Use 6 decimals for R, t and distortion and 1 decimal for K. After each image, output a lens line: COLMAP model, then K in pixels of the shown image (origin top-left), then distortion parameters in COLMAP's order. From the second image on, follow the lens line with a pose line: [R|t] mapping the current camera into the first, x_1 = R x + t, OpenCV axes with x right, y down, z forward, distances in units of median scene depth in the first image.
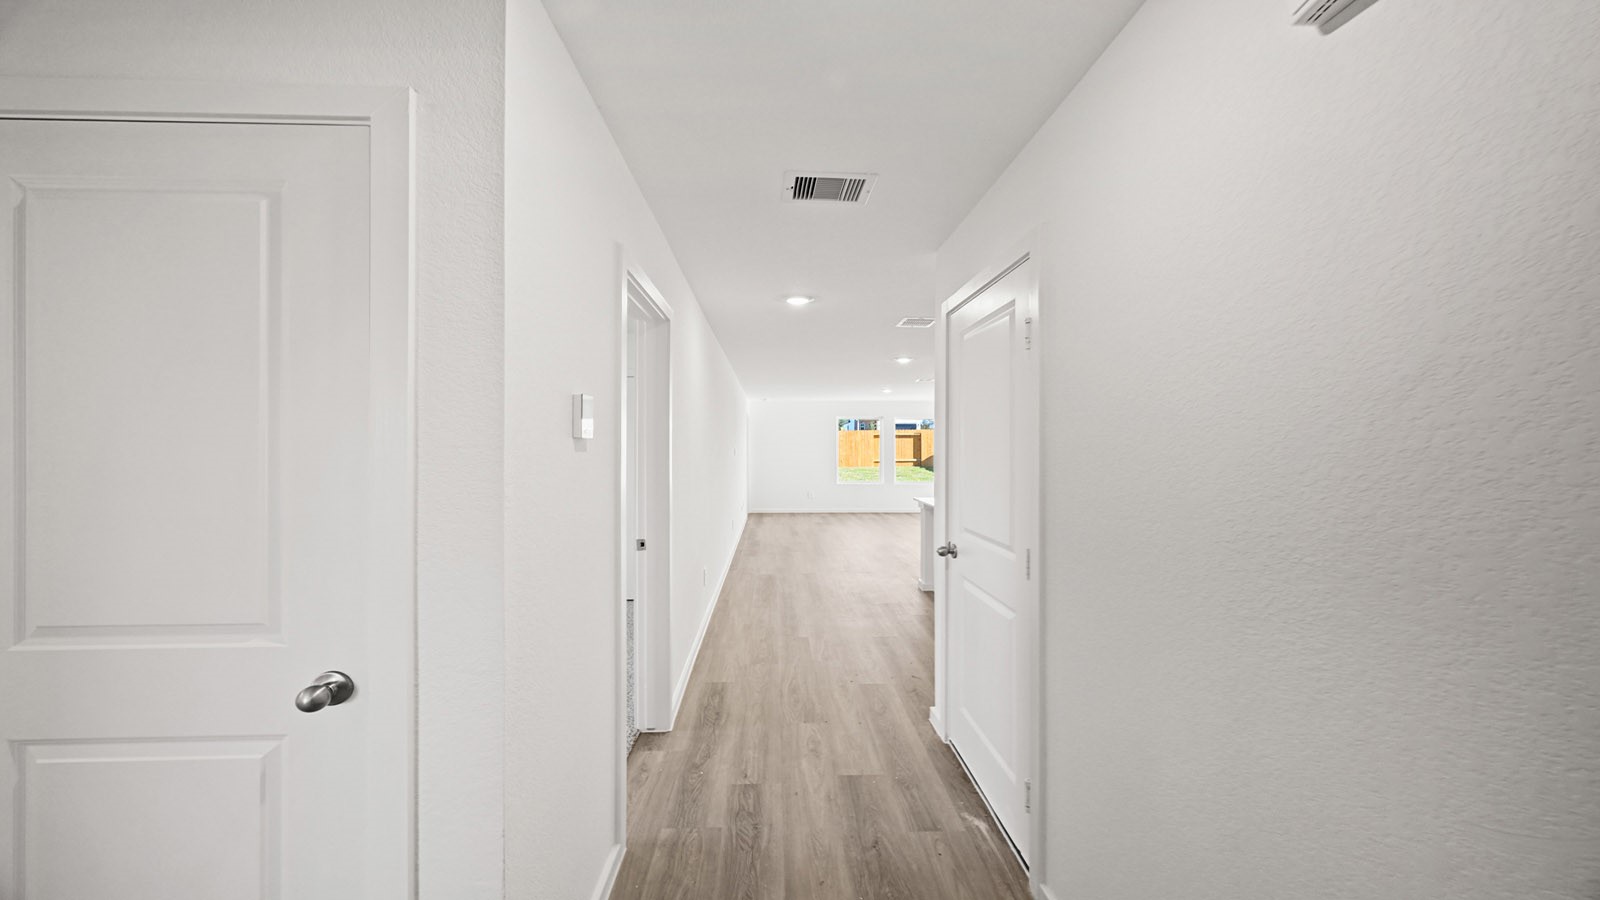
lens RADIAL K [[621.0, 0, 800.2], [0, 621.0, 448.9], [0, 0, 1]] dist [0.009052, -0.000295]
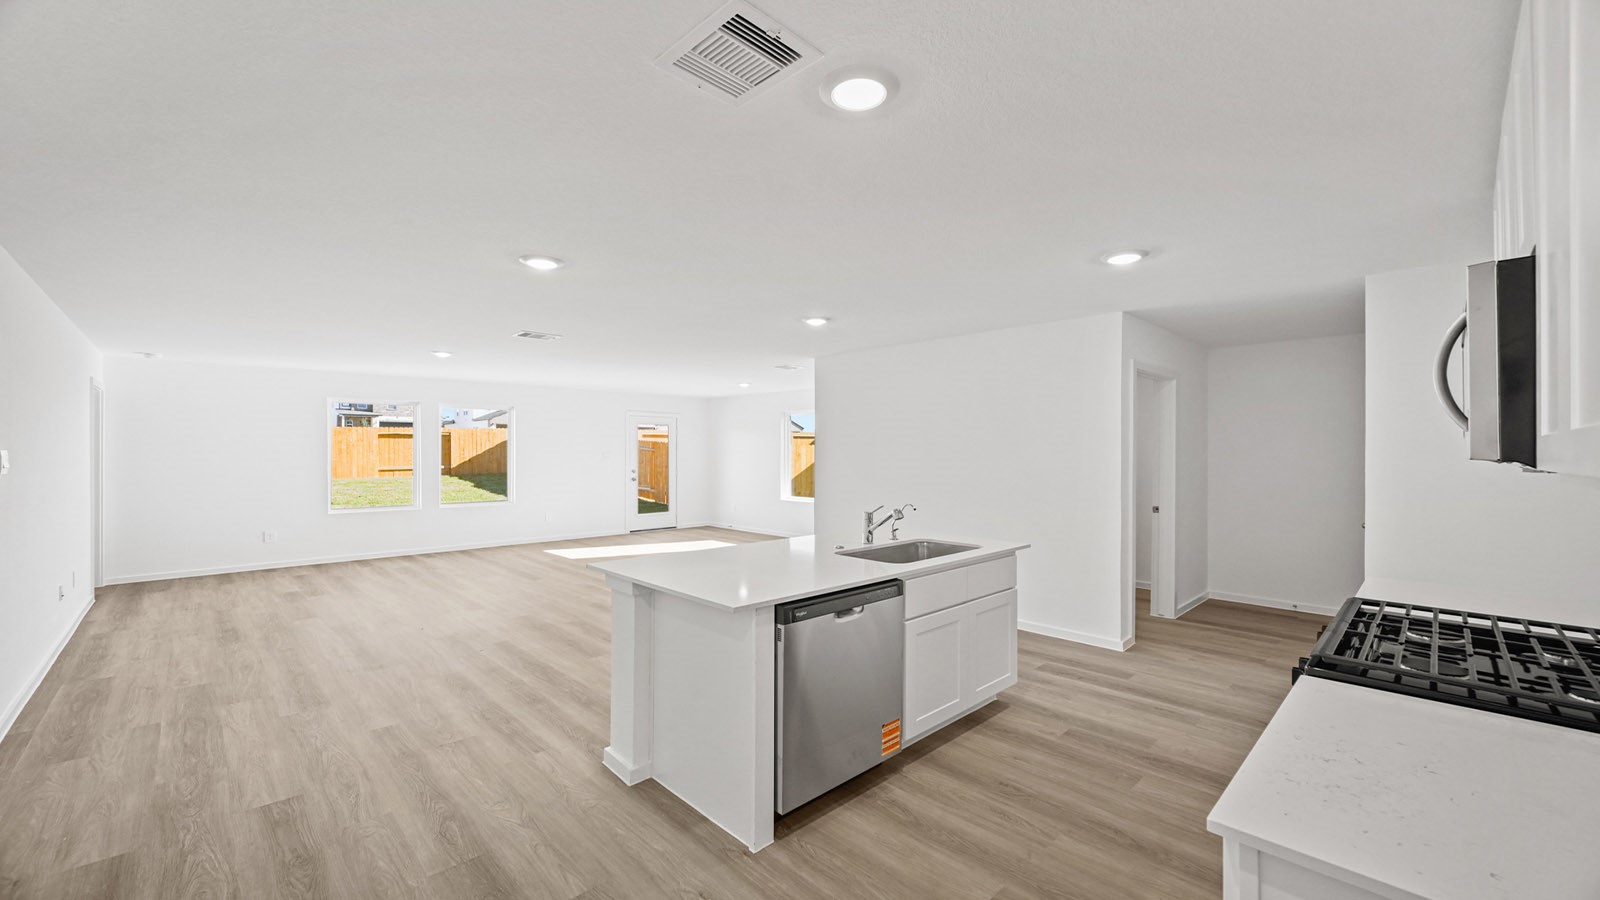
lens RADIAL K [[621.0, 0, 790.0], [0, 621.0, 451.1], [0, 0, 1]] dist [0.009052, -0.000295]
pose [[0.752282, -0.001305, 0.658840, -0.001054], [0.002498, 0.999997, -0.000871, -0.000712], [-0.658837, 0.002301, 0.752282, 0.291101]]
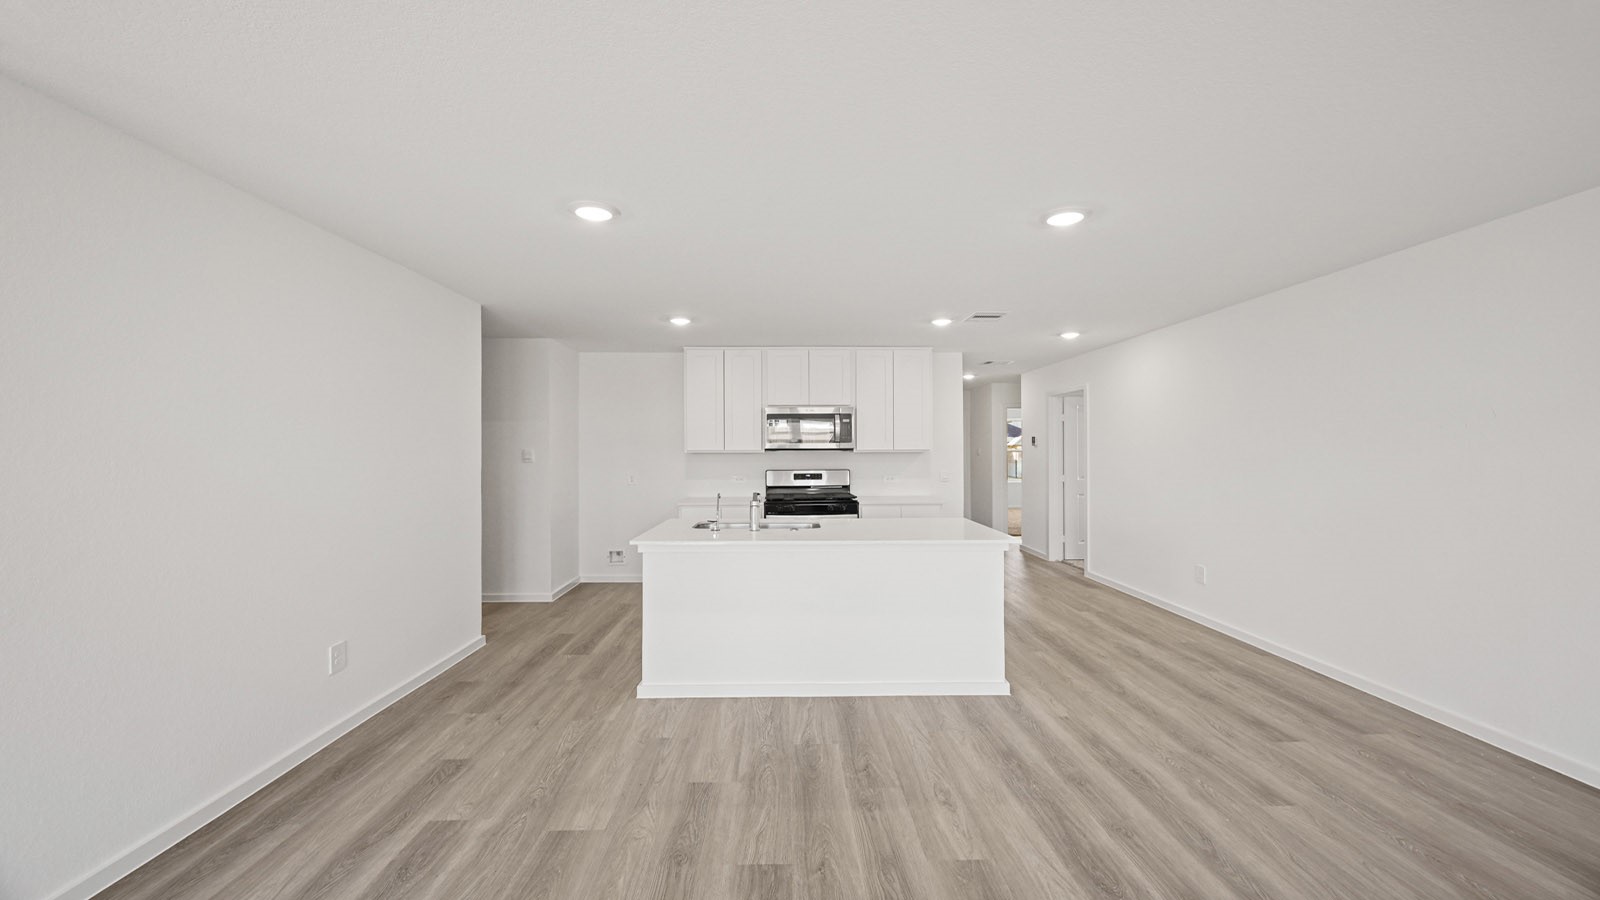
lens RADIAL K [[621.0, 0, 804.0], [0, 621.0, 454.3], [0, 0, 1]] dist [0.009052, -0.000295]
pose [[-0.999938, -0.002206, 0.010912, 0.183141], [-0.002204, 0.999998, 0.000242, 0.003785], [-0.010913, 0.000218, -0.999940, 0.777643]]
